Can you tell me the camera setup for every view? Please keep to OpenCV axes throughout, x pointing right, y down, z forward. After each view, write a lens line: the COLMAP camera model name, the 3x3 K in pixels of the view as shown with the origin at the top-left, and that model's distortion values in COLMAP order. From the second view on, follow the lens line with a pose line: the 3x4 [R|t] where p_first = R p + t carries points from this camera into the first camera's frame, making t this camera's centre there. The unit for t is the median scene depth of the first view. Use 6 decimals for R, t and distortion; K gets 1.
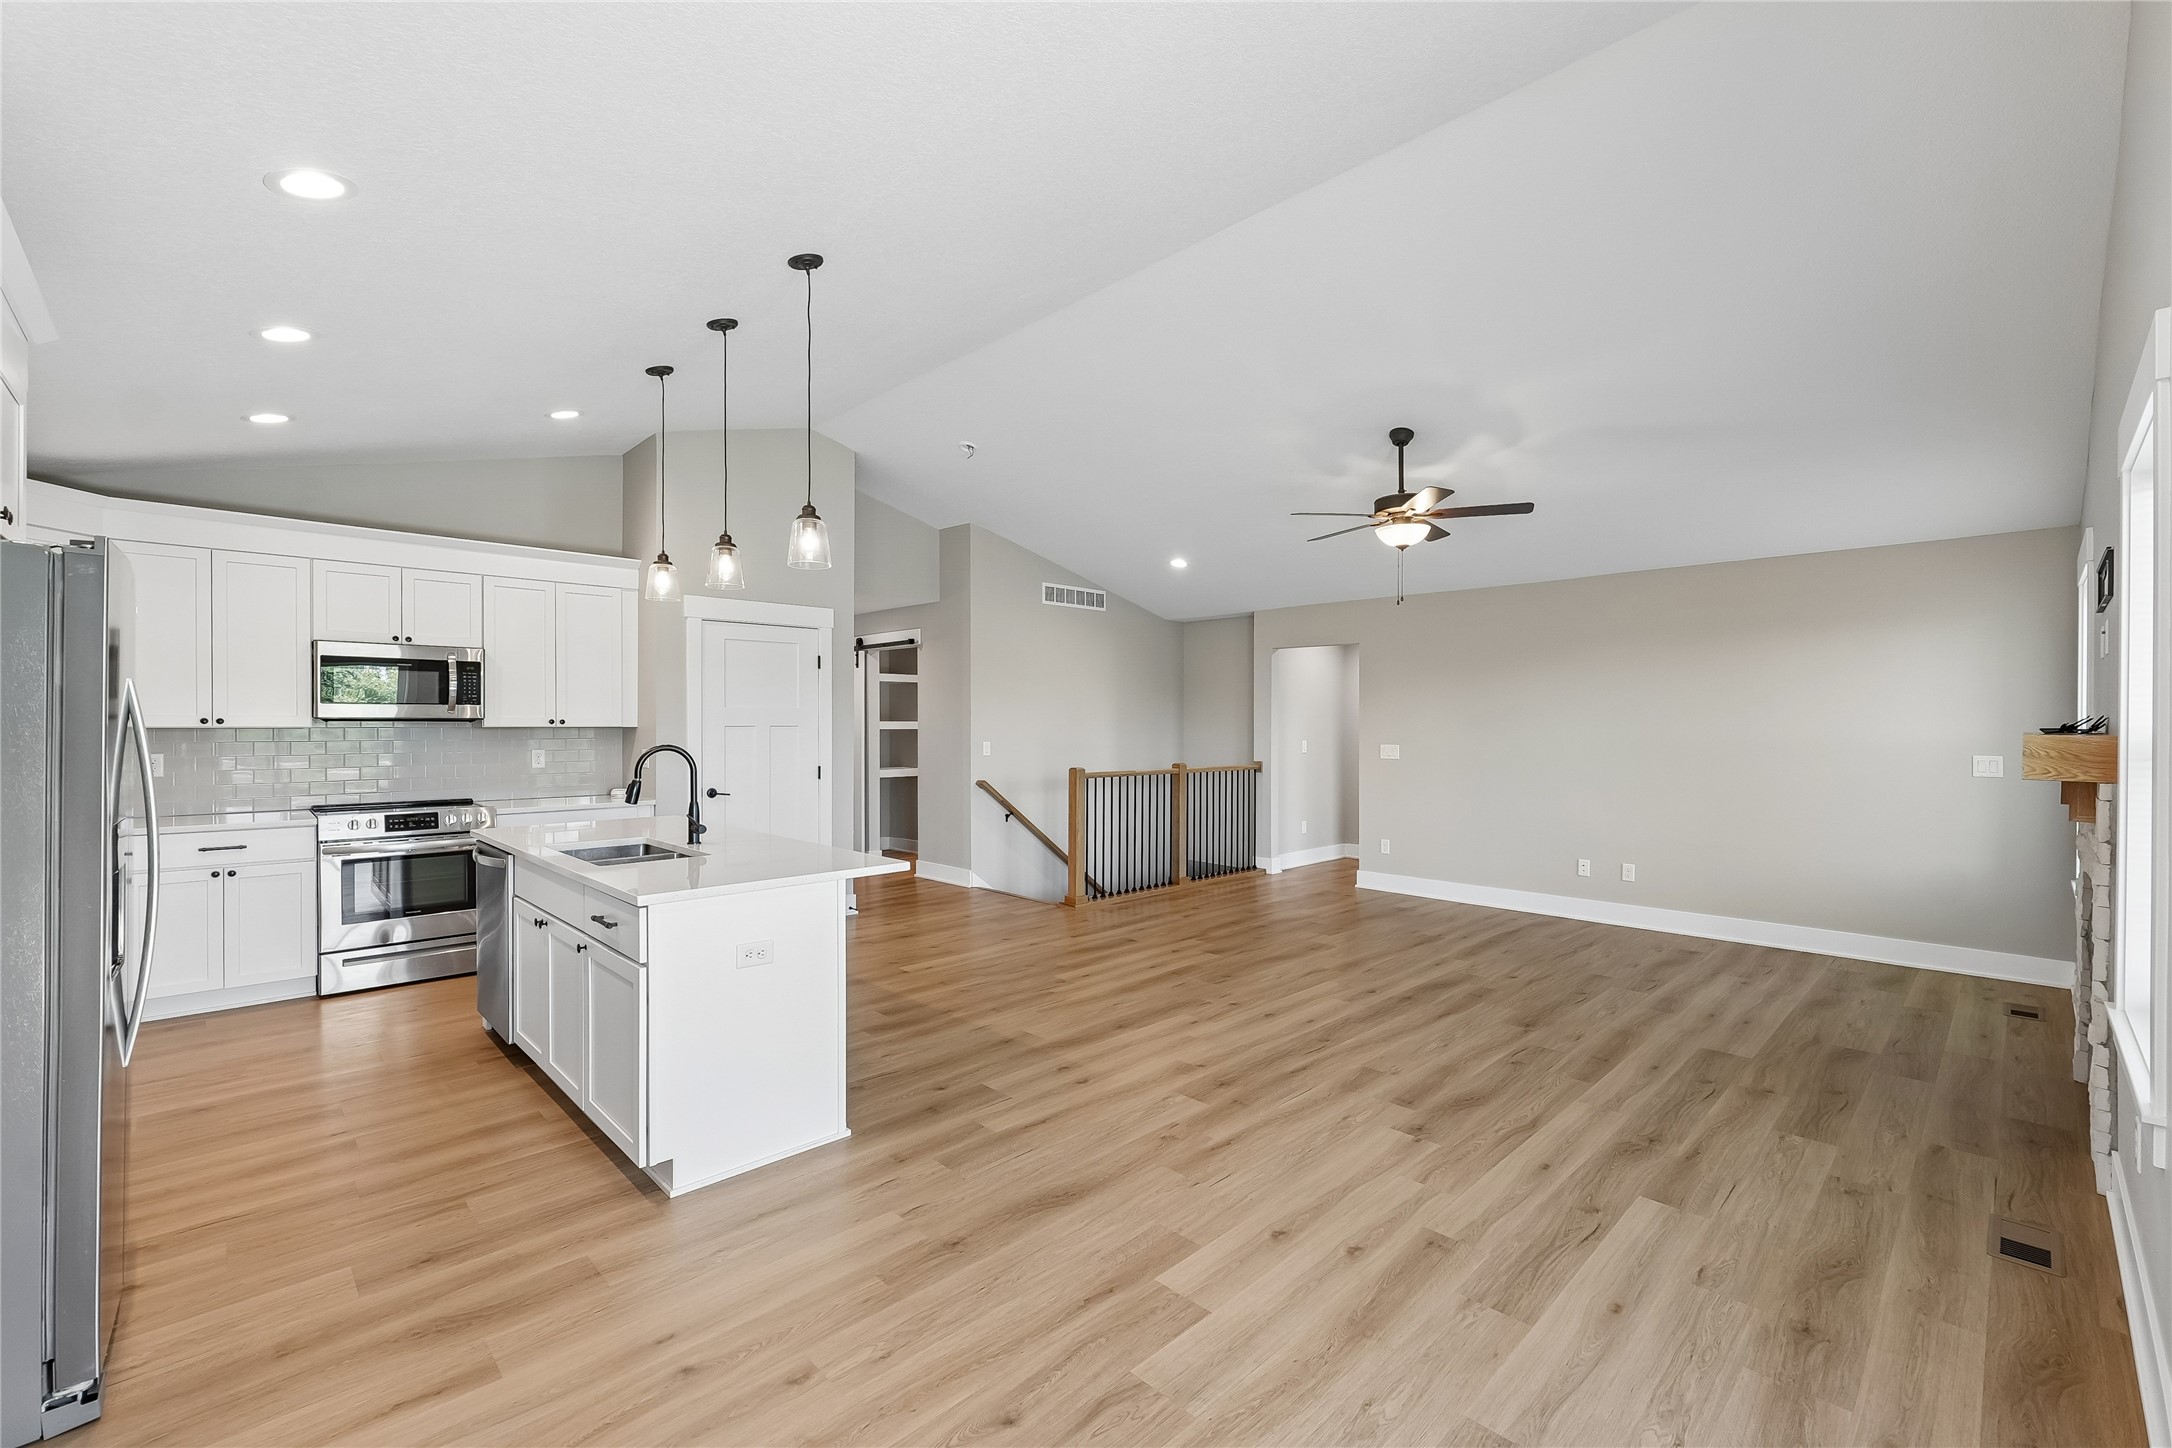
lens RADIAL K [[915.0, 0, 1099.4], [0, 915.0, 731.8], [0, 0, 1]] dist [-0.000073, 0.000095]
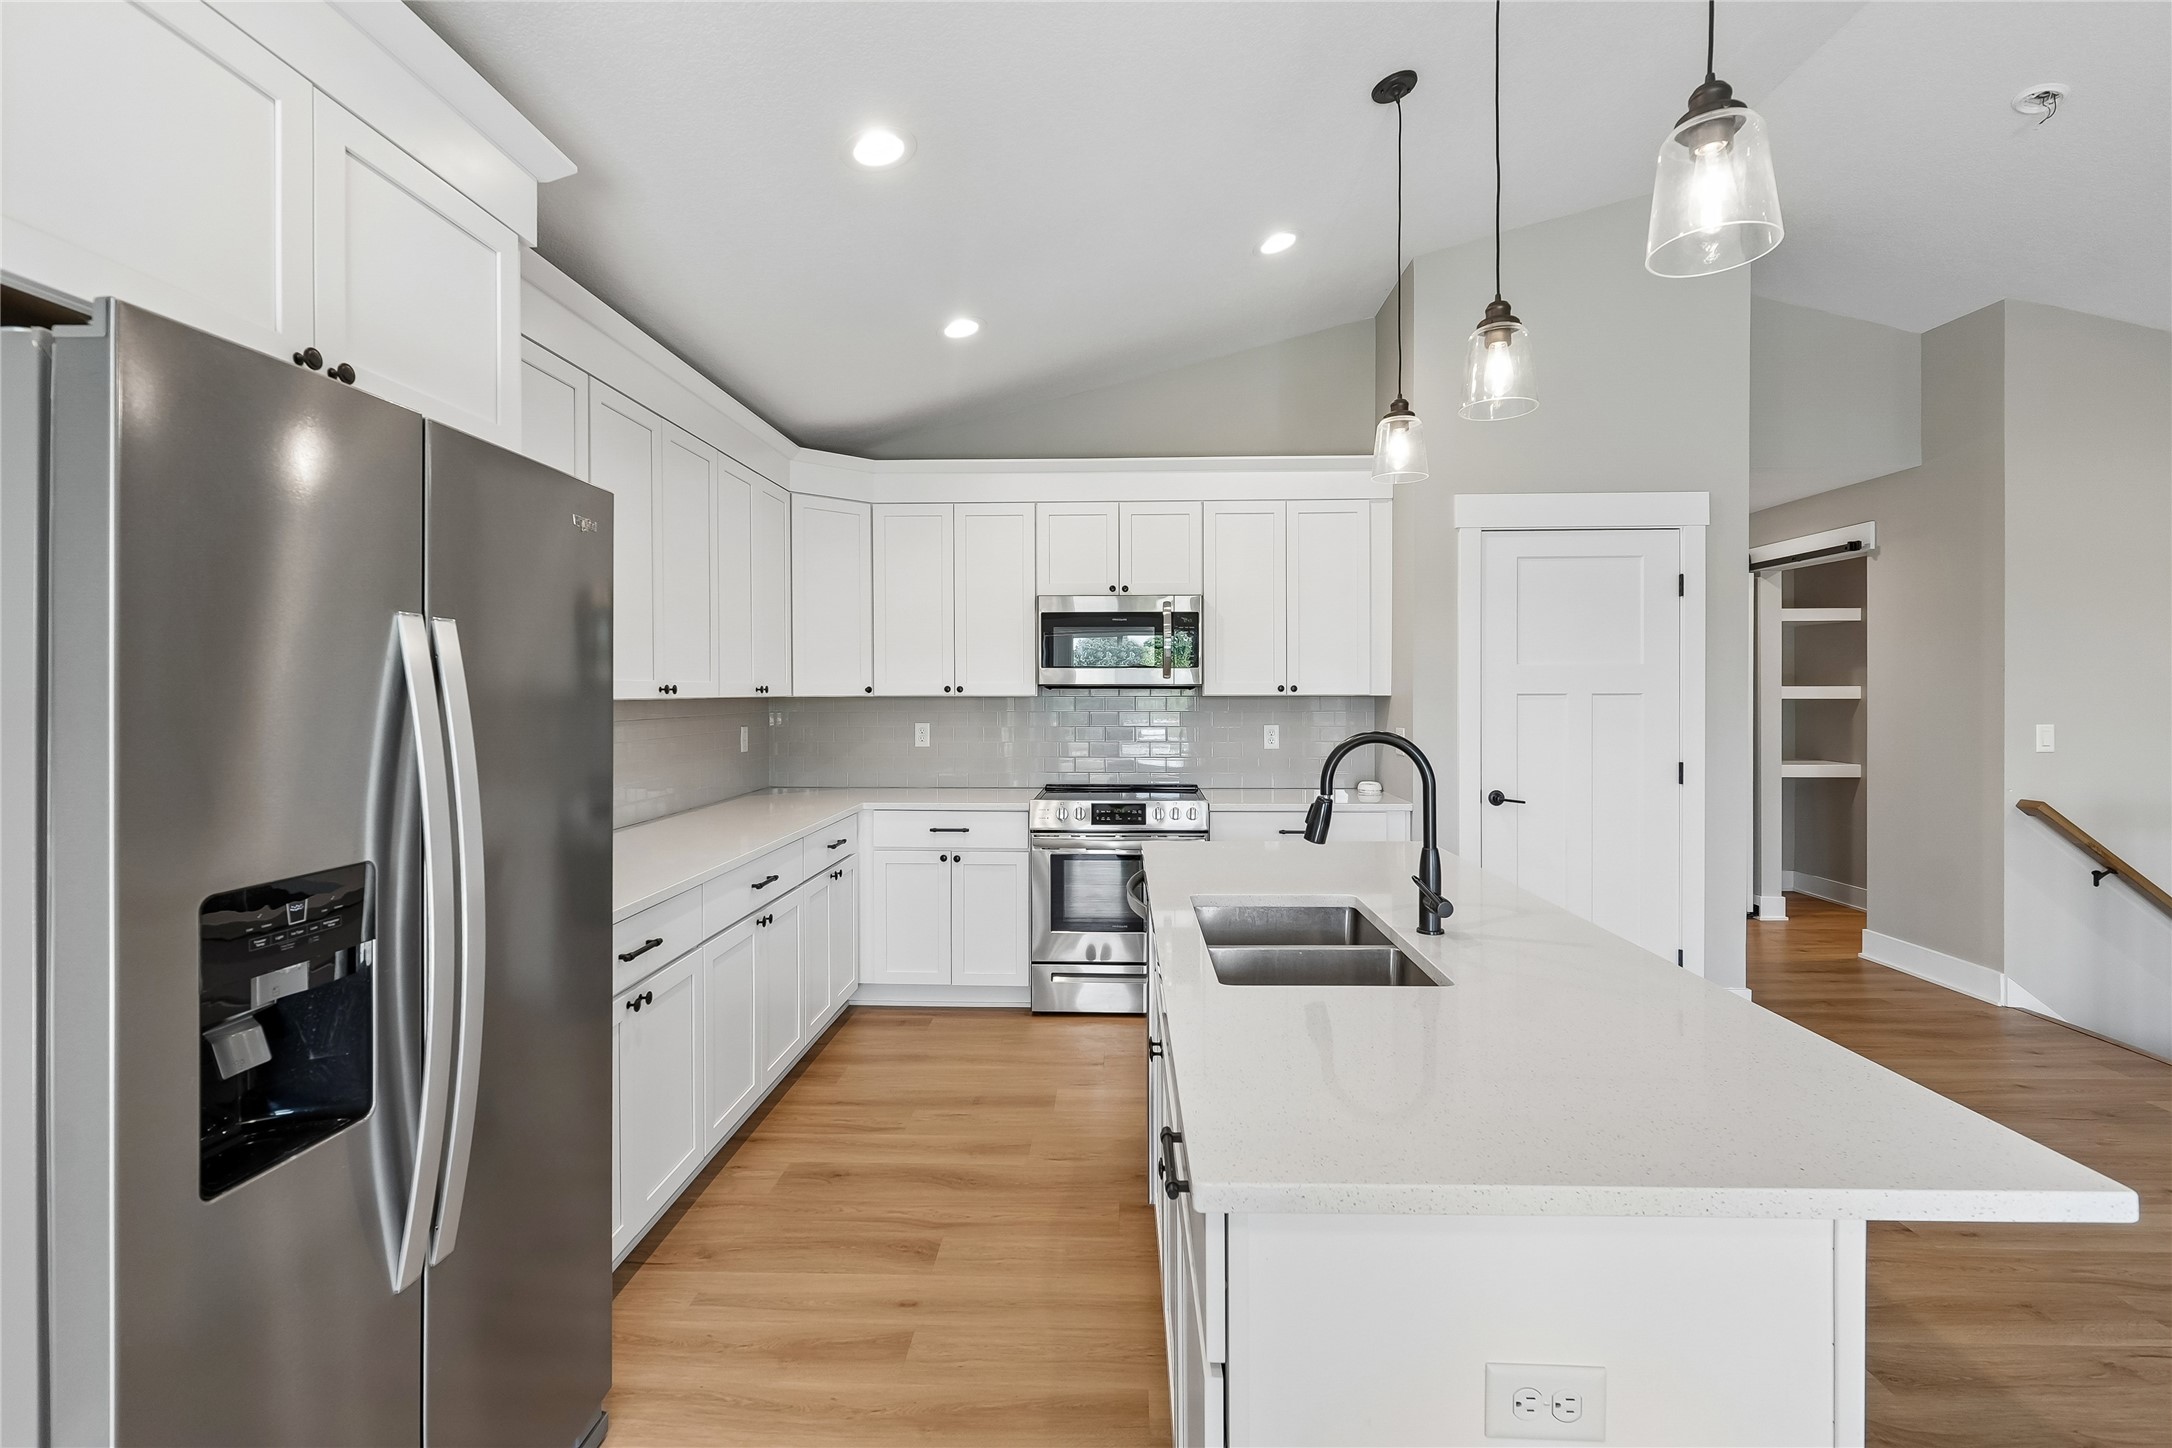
lens RADIAL K [[991.9, 0, 1084.7], [0, 991.9, 697.2], [0, 0, 1]] dist [0.002055, -0.002099]
pose [[0.684112, 0.001431, -0.729375, -0.139465], [-0.003259, 0.999994, -0.001096, -0.002801], [0.729369, 0.003127, 0.684113, 0.384941]]
